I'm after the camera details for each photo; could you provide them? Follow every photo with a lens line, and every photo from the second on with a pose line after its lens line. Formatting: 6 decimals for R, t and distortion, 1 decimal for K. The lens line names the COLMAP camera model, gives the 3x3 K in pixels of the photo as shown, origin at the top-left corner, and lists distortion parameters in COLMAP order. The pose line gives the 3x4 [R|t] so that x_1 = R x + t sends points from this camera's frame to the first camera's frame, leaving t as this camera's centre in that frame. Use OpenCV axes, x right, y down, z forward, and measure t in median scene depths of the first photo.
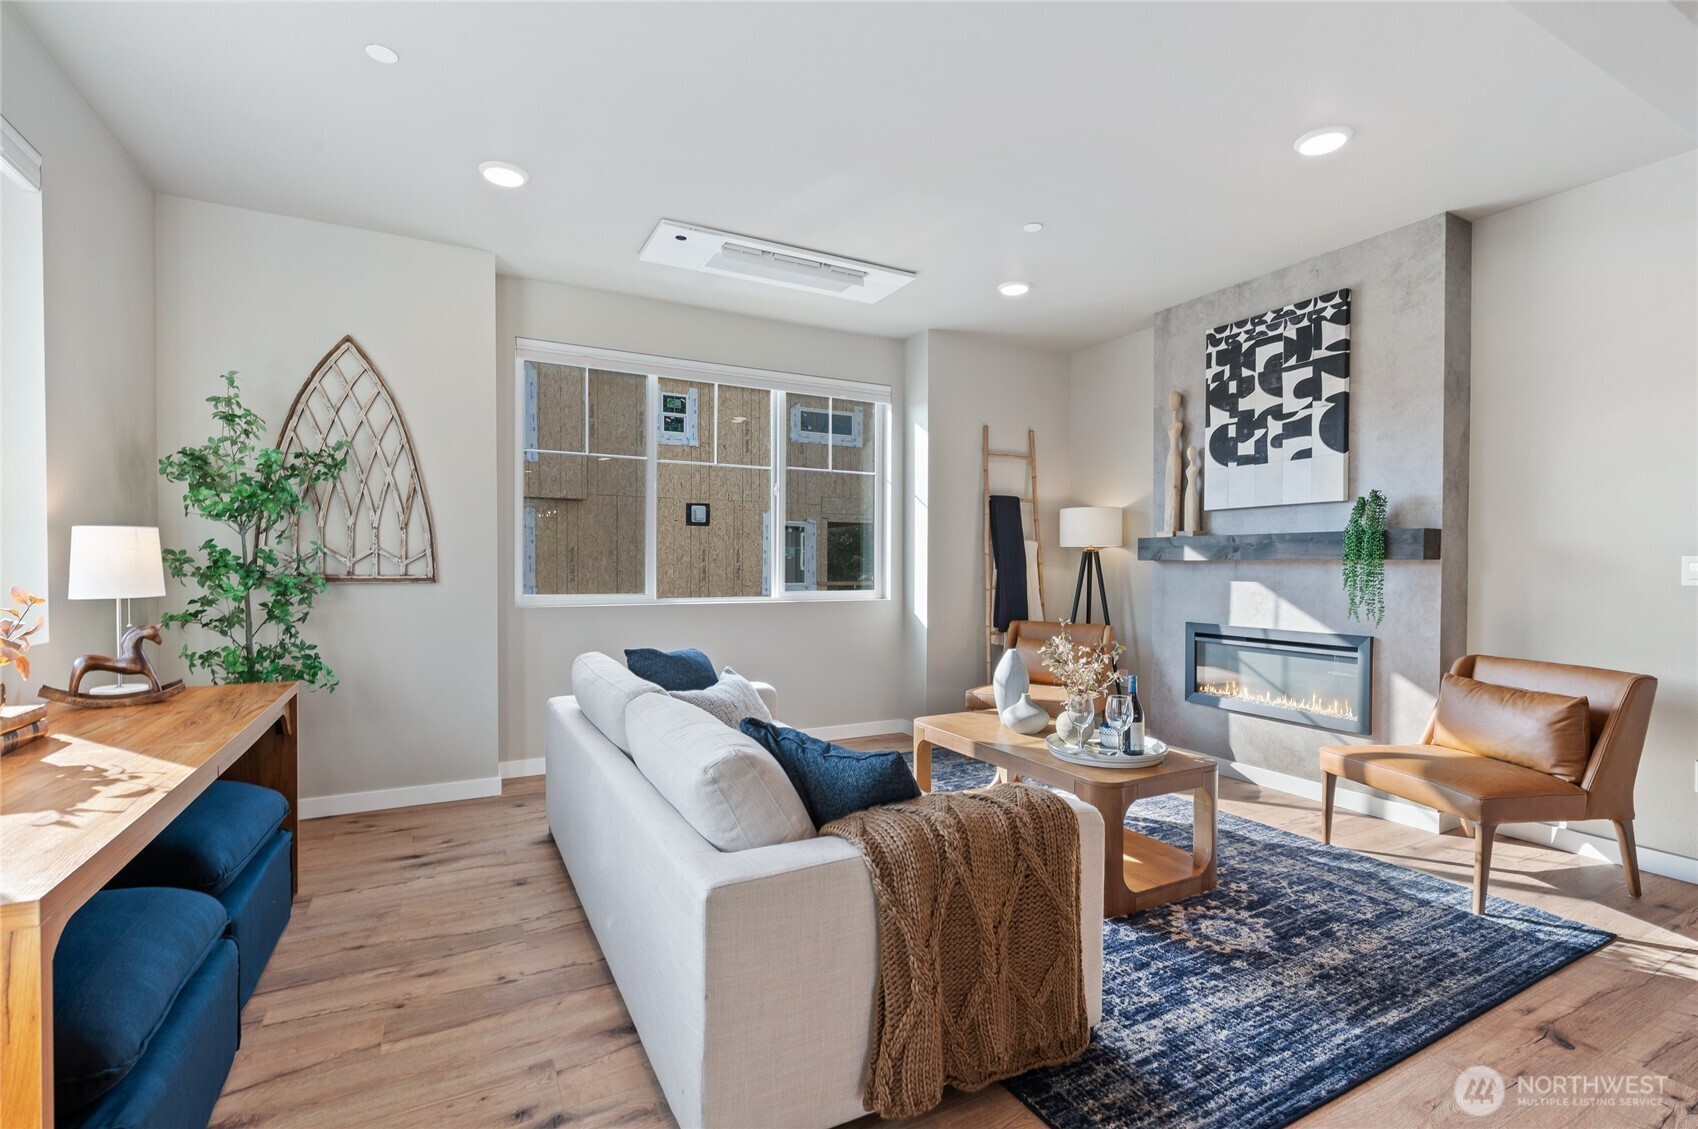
lens RADIAL K [[767.3, 0, 850.8], [0, 767.3, 568.9], [0, 0, 1]] dist [0.001365, -0.000028]
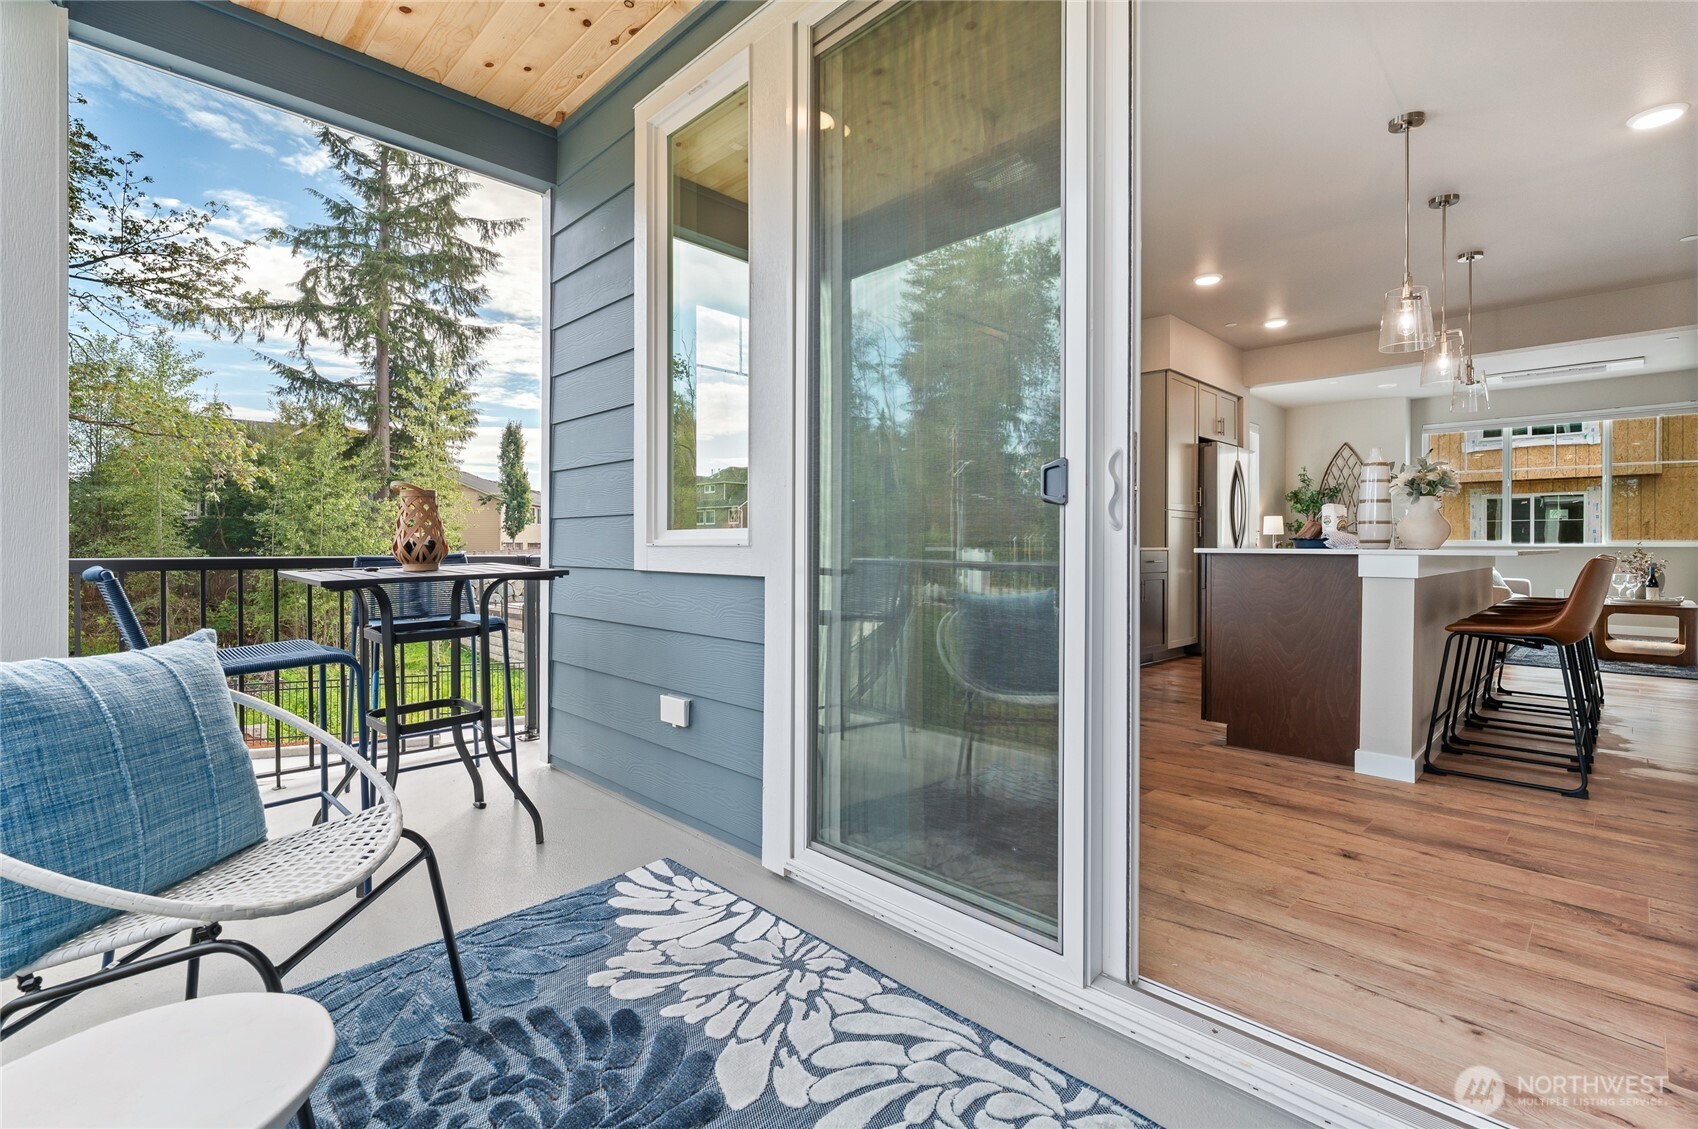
lens RADIAL K [[767.3, 0, 850.4], [0, 767.3, 559.6], [0, 0, 1]] dist [0.001365, -0.000028]
pose [[0.287460, 0.008999, -0.957750, 1.654568], [-0.008090, 0.999943, 0.006968, 0.119398], [0.957758, 0.005745, 0.287517, -1.665041]]
